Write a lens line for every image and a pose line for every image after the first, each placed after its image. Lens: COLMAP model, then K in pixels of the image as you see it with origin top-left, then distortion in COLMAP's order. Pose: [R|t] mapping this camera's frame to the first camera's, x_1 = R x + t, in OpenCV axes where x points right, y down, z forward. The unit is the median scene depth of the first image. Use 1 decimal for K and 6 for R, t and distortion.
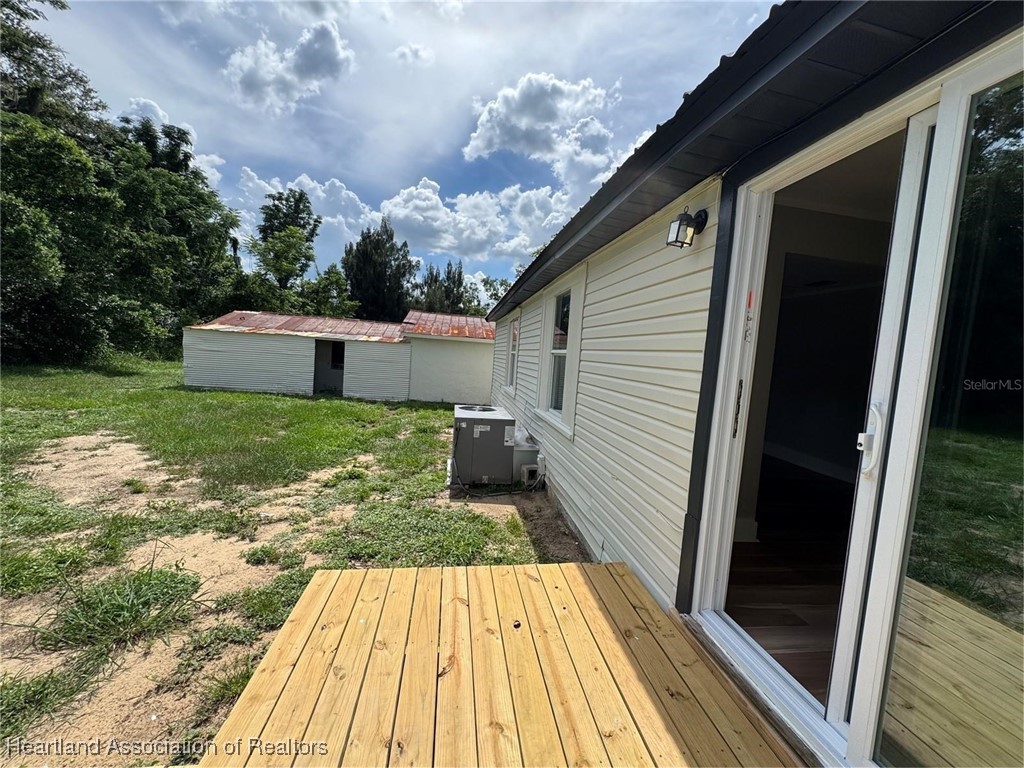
lens RADIAL K [[409.1, 0, 516.1], [0, 409.1, 382.9], [0, 0, 1]] dist [-0.002865, 0.000513]
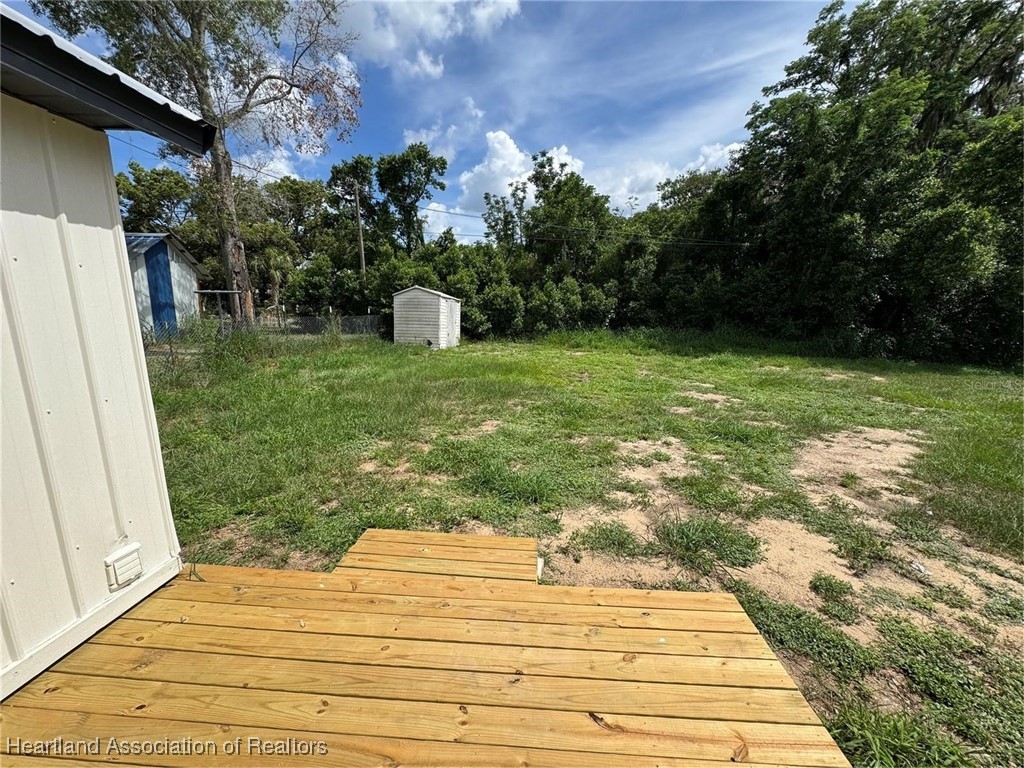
lens RADIAL K [[409.1, 0, 510.6], [0, 409.1, 384.5], [0, 0, 1]] dist [-0.002865, 0.000513]
pose [[-0.224958, 0.098988, -0.969327, 0.272552], [-0.092778, 0.988130, 0.122439, -0.040678], [0.969941, 0.117476, -0.213104, 0.387818]]
